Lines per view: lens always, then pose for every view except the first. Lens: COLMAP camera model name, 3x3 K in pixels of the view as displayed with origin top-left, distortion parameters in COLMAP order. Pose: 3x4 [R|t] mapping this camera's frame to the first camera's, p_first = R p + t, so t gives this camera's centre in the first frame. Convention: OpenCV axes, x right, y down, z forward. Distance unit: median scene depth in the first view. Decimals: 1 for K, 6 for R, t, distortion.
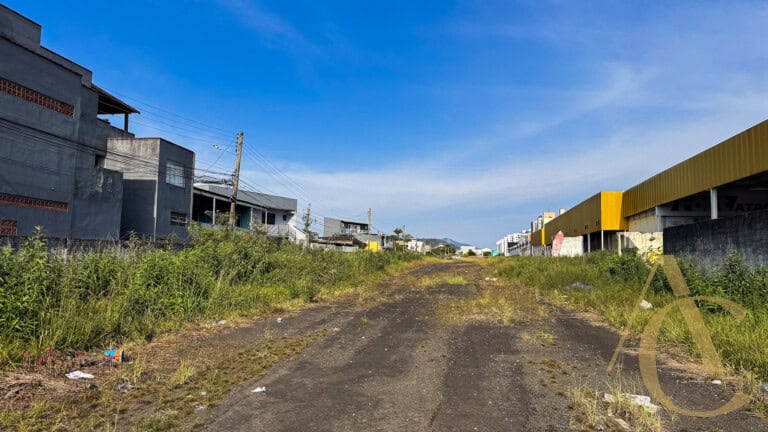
lens RADIAL K [[539.7, 0, 384.0], [0, 539.7, 216.0], [0, 0, 1]] dist [0.005169, -0.000661]
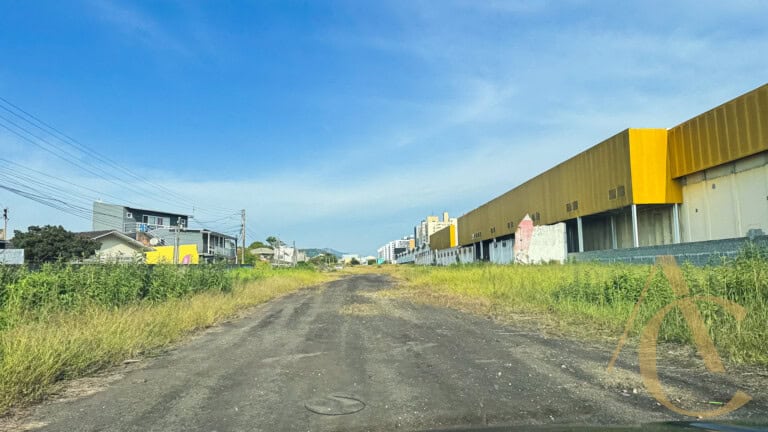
lens RADIAL K [[539.7, 0, 384.0], [0, 539.7, 216.0], [0, 0, 1]] dist [0.005169, -0.000661]
pose [[0.975390, -0.016476, 0.219870, 0.013672], [0.020473, 0.999664, -0.015916, 0.008294], [-0.219534, 0.020025, 0.975399, 0.115346]]
